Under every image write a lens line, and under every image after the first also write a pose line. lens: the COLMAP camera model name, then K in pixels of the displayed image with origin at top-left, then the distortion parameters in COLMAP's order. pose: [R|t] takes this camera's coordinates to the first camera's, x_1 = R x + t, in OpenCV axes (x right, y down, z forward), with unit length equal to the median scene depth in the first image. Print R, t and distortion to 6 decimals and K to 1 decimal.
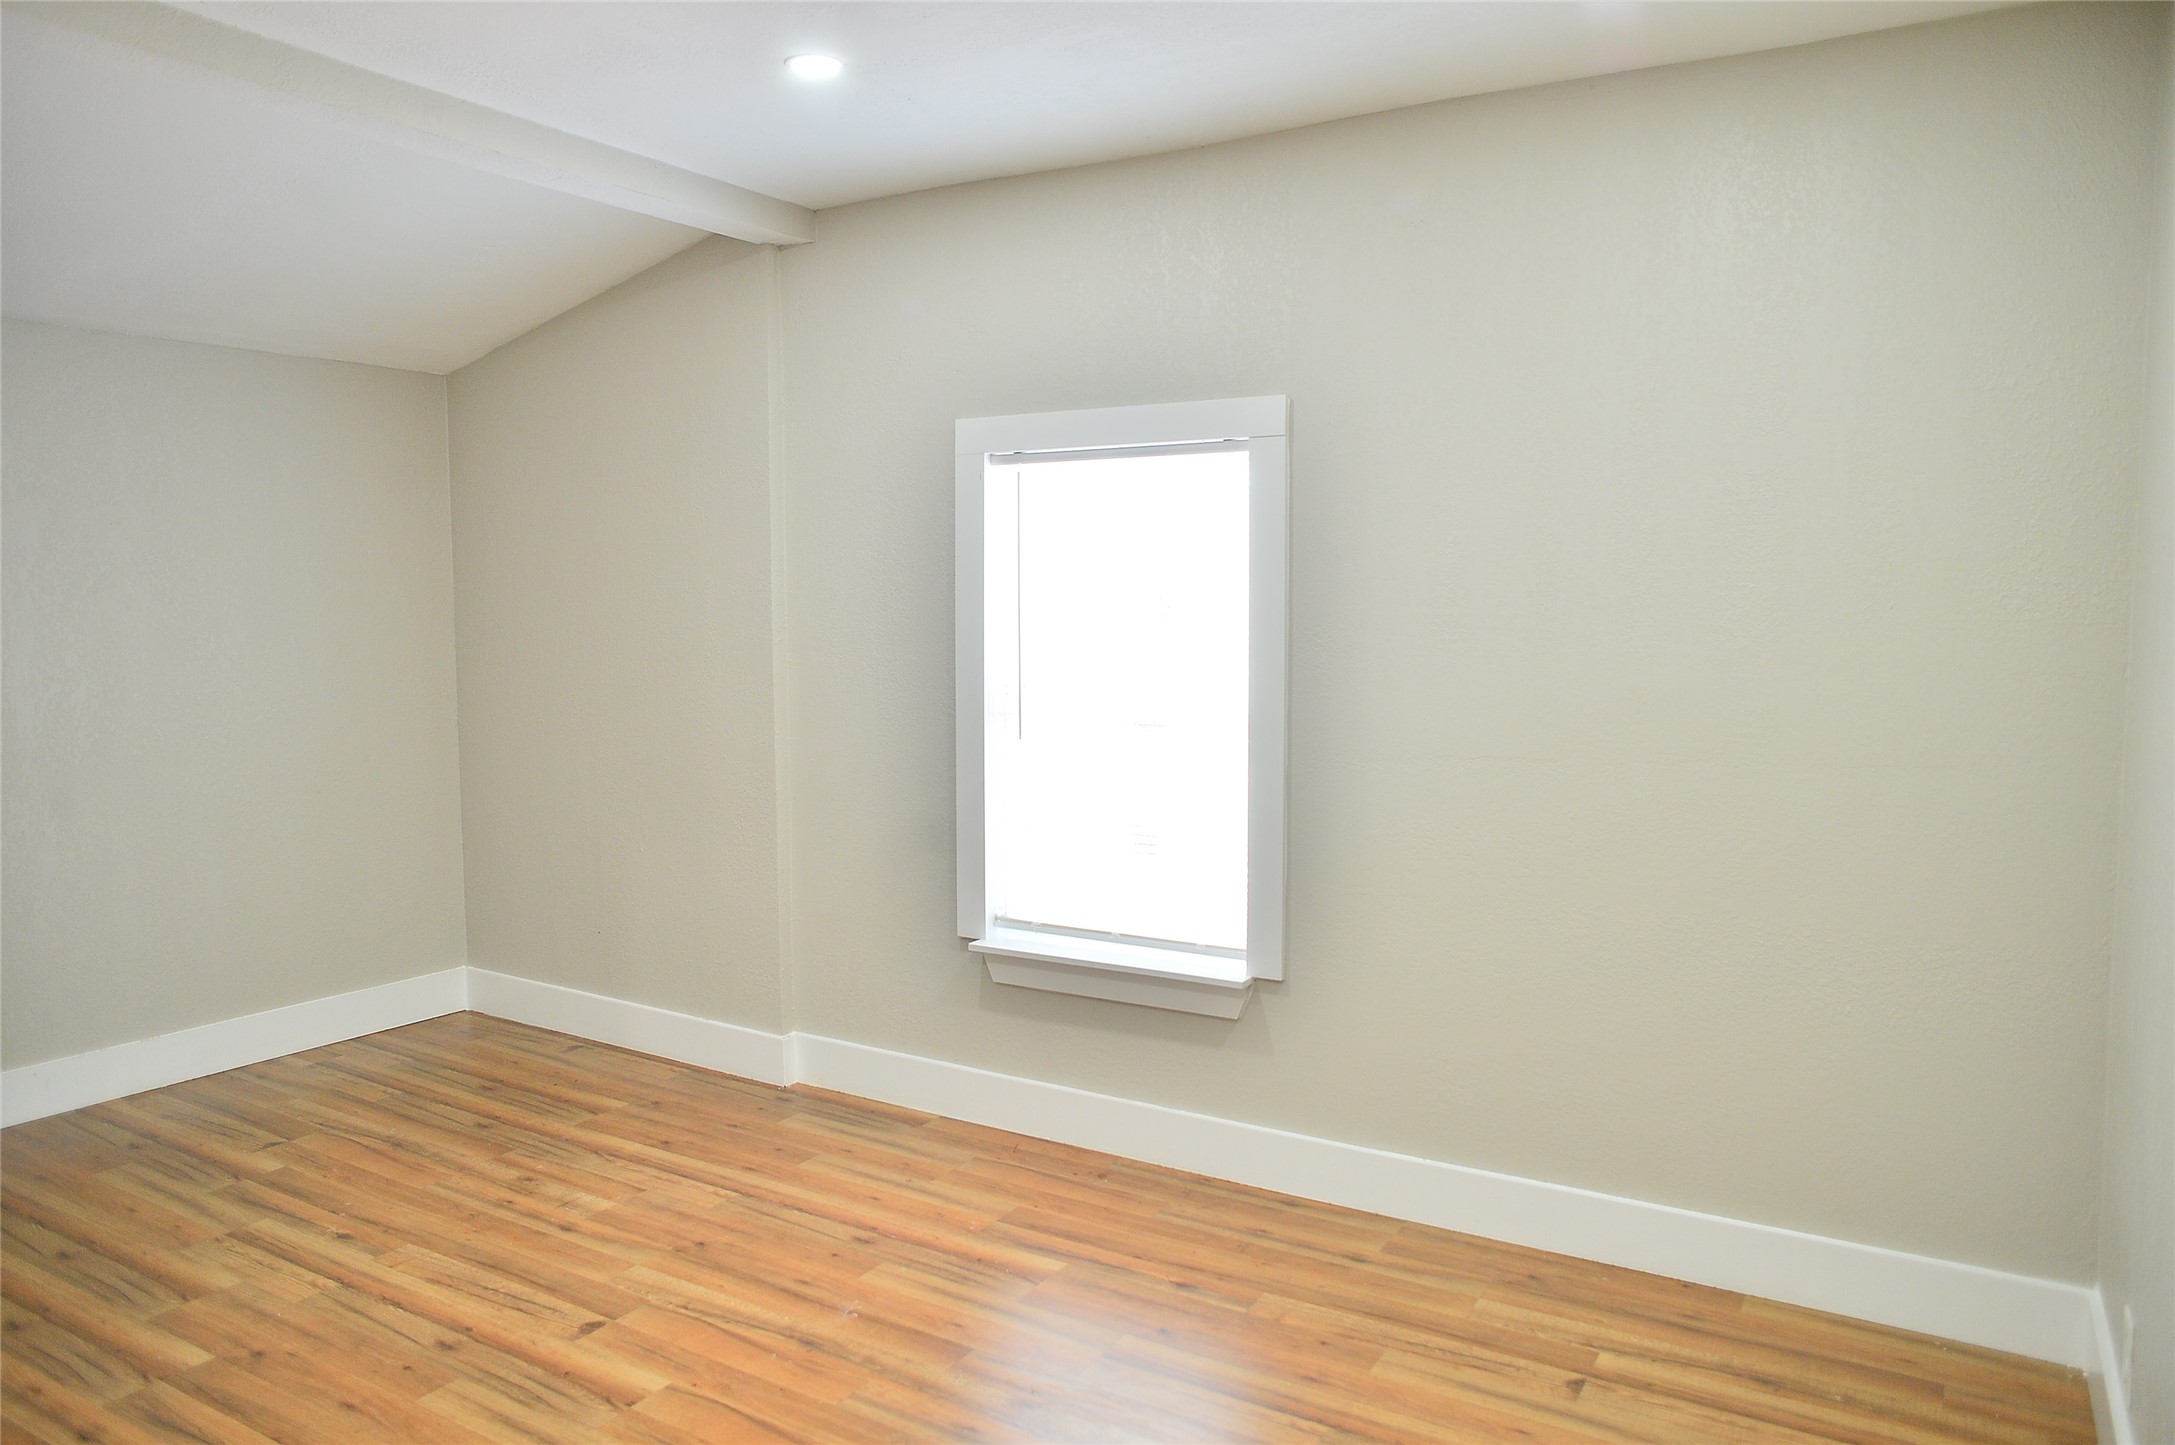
lens RADIAL K [[1474.1, 0, 1082.8], [0, 1474.1, 720.0], [0, 0, 1]] dist [-0.077217, 0.062564]
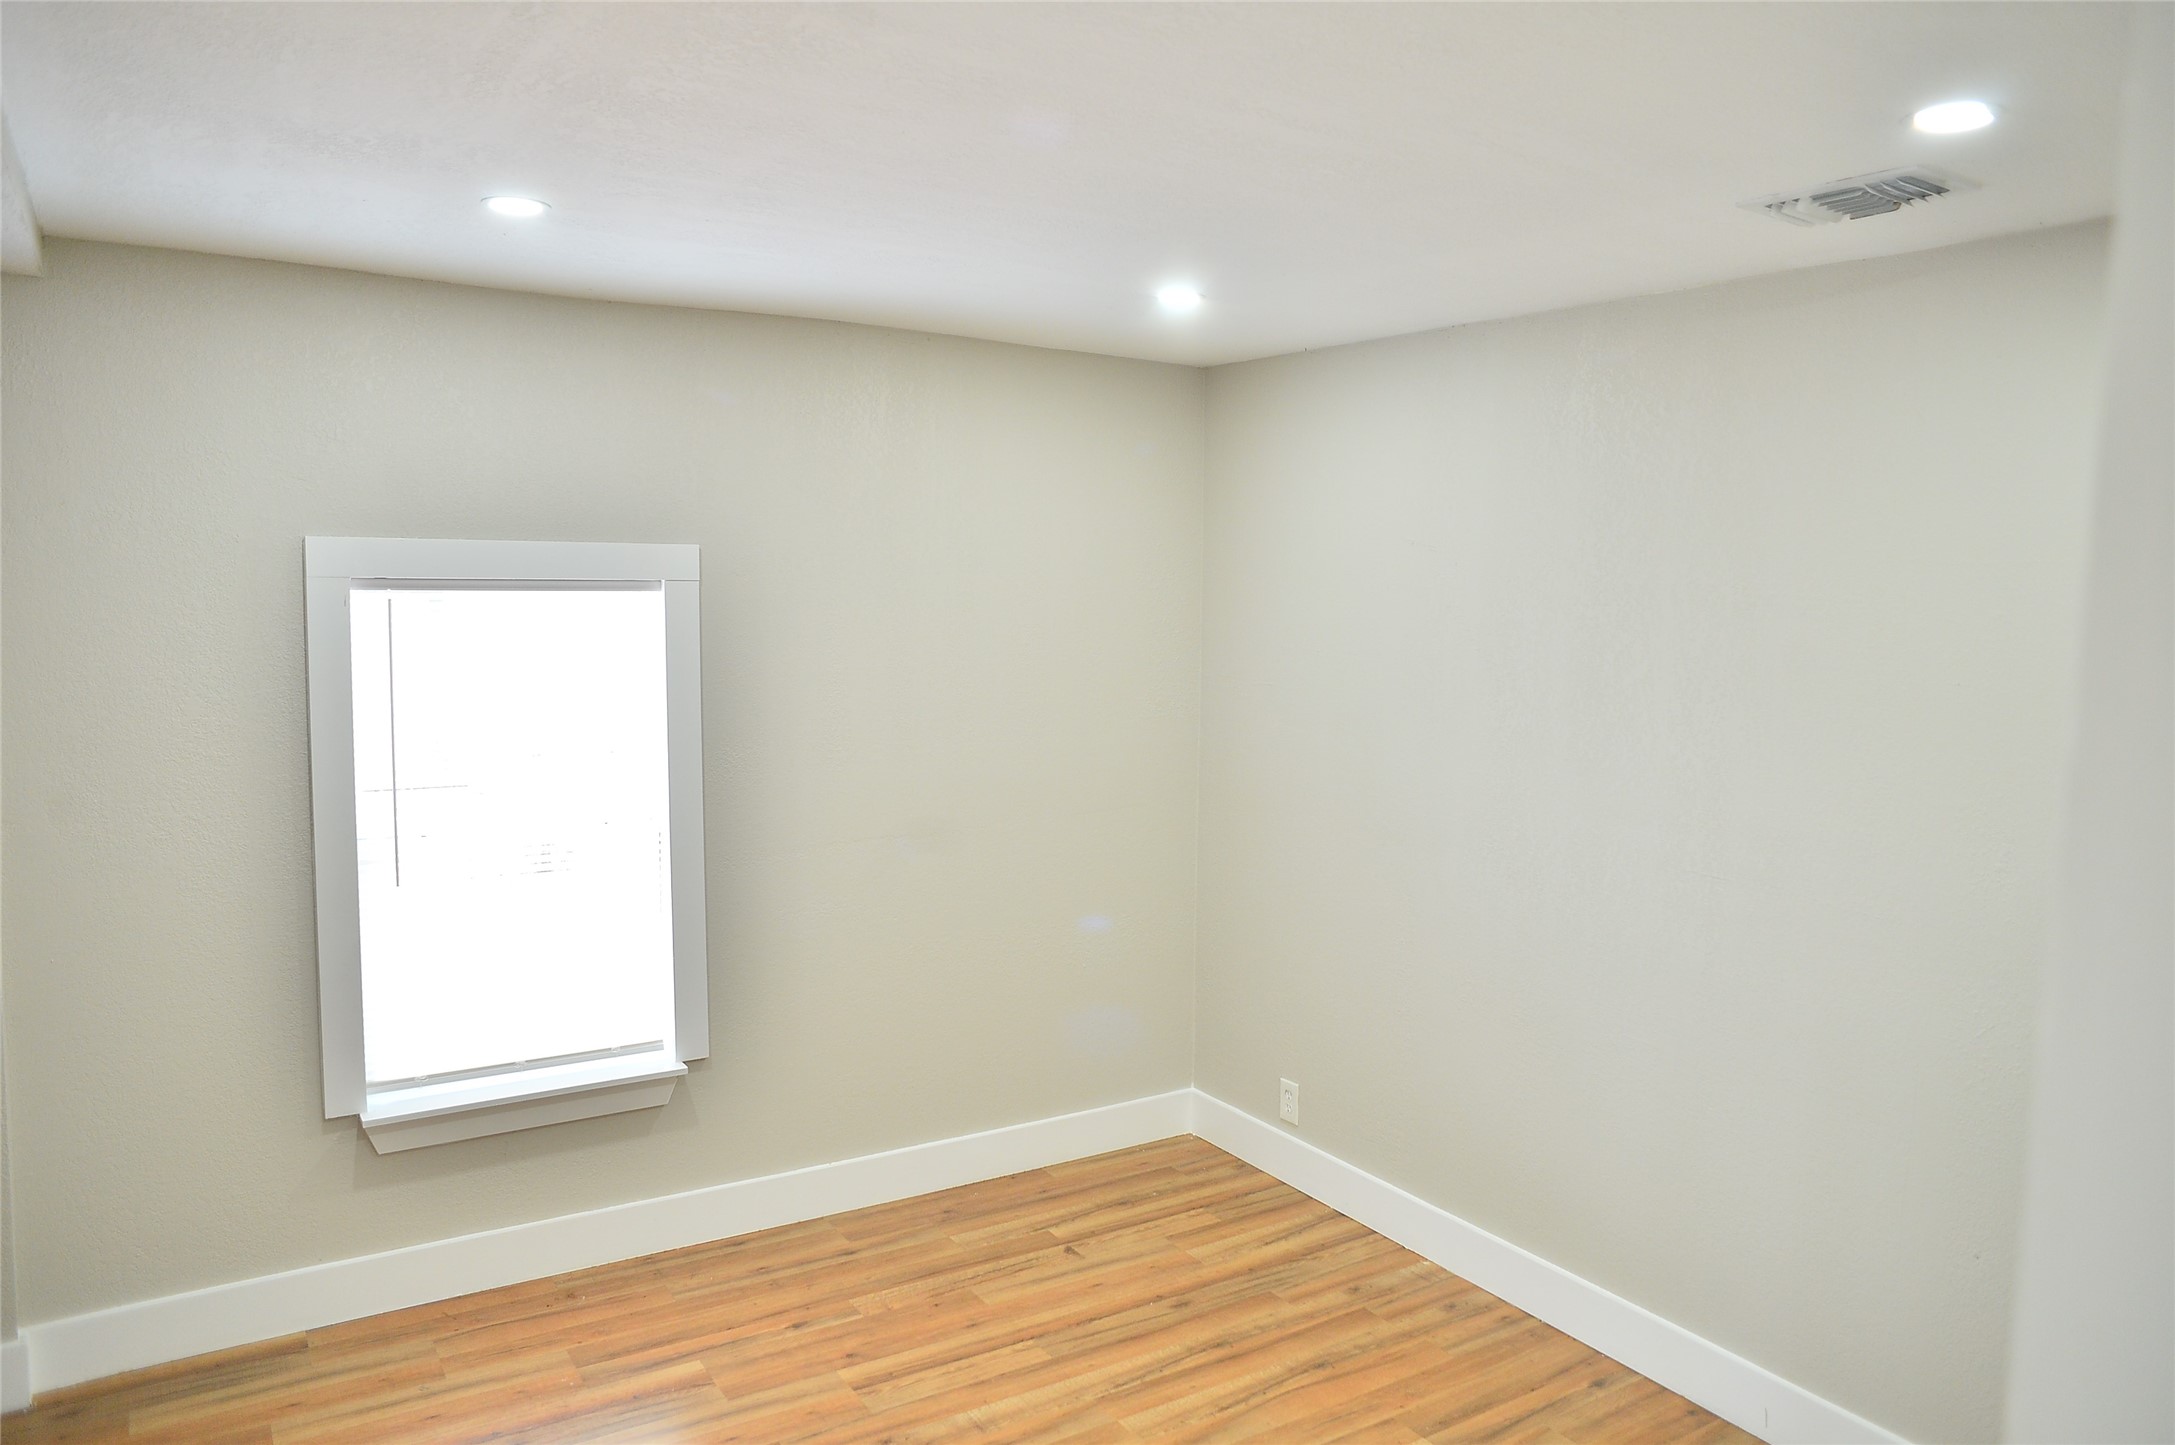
lens RADIAL K [[1474.1, 0, 1085.9], [0, 1474.1, 709.0], [0, 0, 1]] dist [-0.077217, 0.062564]
pose [[0.440968, -0.070011, 0.894788, -0.768082], [0.056789, 0.997132, 0.050032, -0.138207], [-0.895724, 0.028752, 0.443679, 0.239291]]
